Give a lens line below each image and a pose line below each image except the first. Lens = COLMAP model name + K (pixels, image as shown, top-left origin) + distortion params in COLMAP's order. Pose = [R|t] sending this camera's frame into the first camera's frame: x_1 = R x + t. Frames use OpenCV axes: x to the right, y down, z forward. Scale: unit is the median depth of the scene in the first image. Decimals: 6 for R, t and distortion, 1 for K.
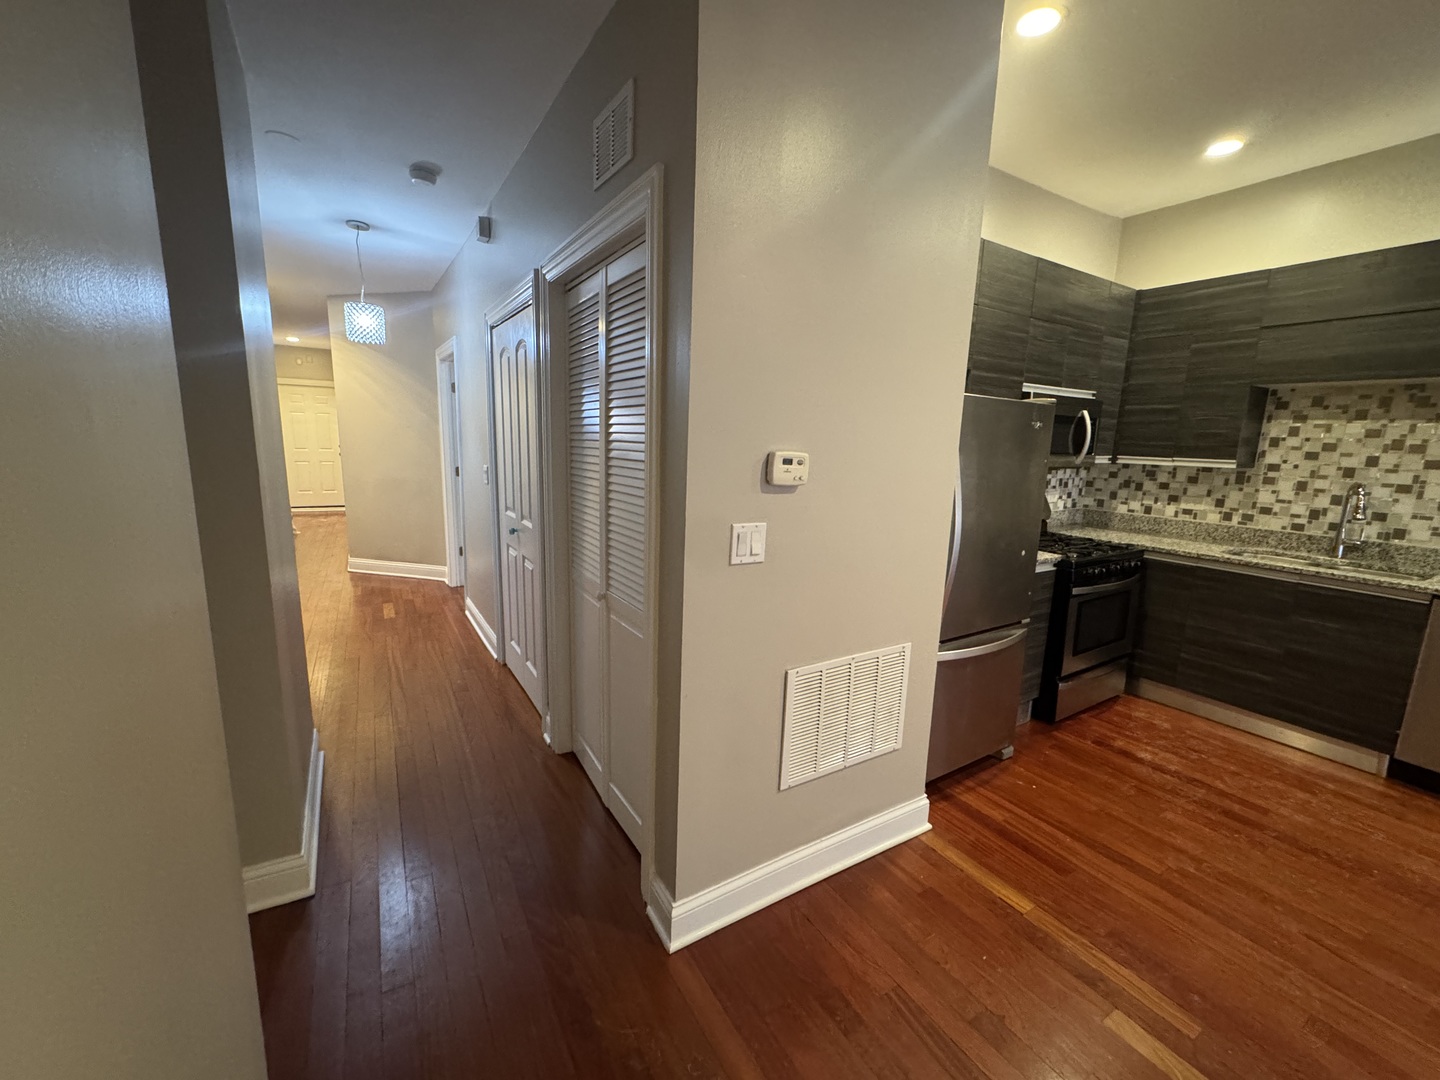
lens RADIAL K [[585.6, 0, 711.5], [0, 585.6, 543.3], [0, 0, 1]] dist [-0.005457, 0.001456]
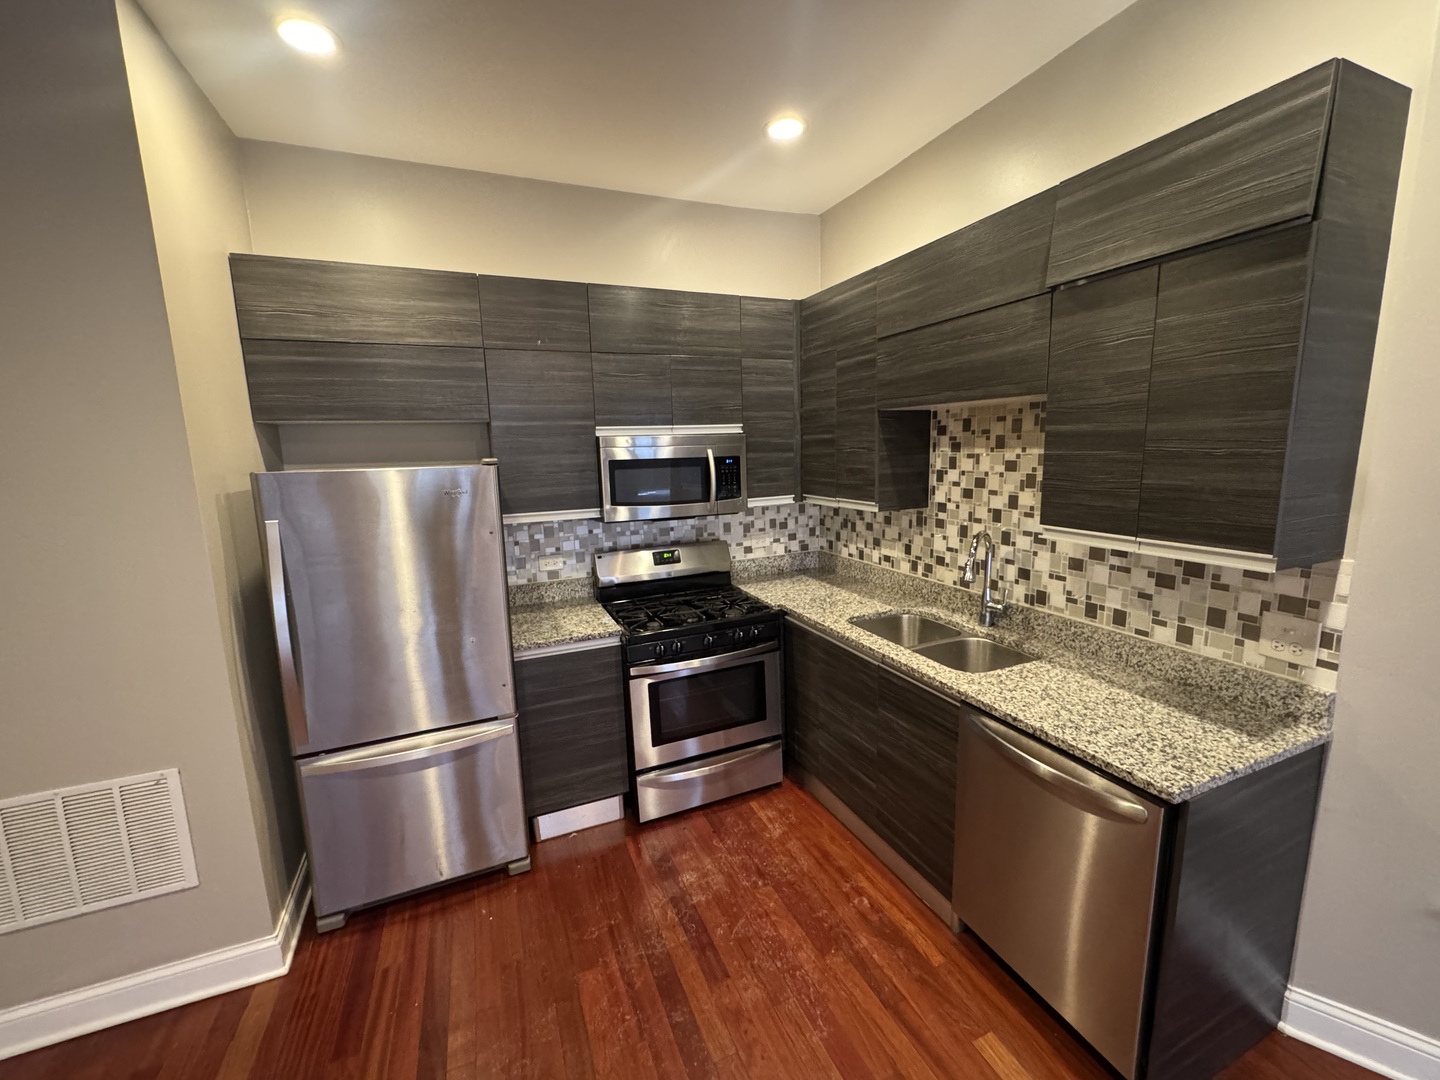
lens RADIAL K [[585.6, 0, 715.3], [0, 585.6, 543.0], [0, 0, 1]] dist [-0.005457, 0.001456]
pose [[0.987913, -0.032437, -0.151580, 0.781647], [0.030269, 0.999404, -0.016590, -0.077582], [0.152028, 0.011801, 0.988306, 0.161735]]
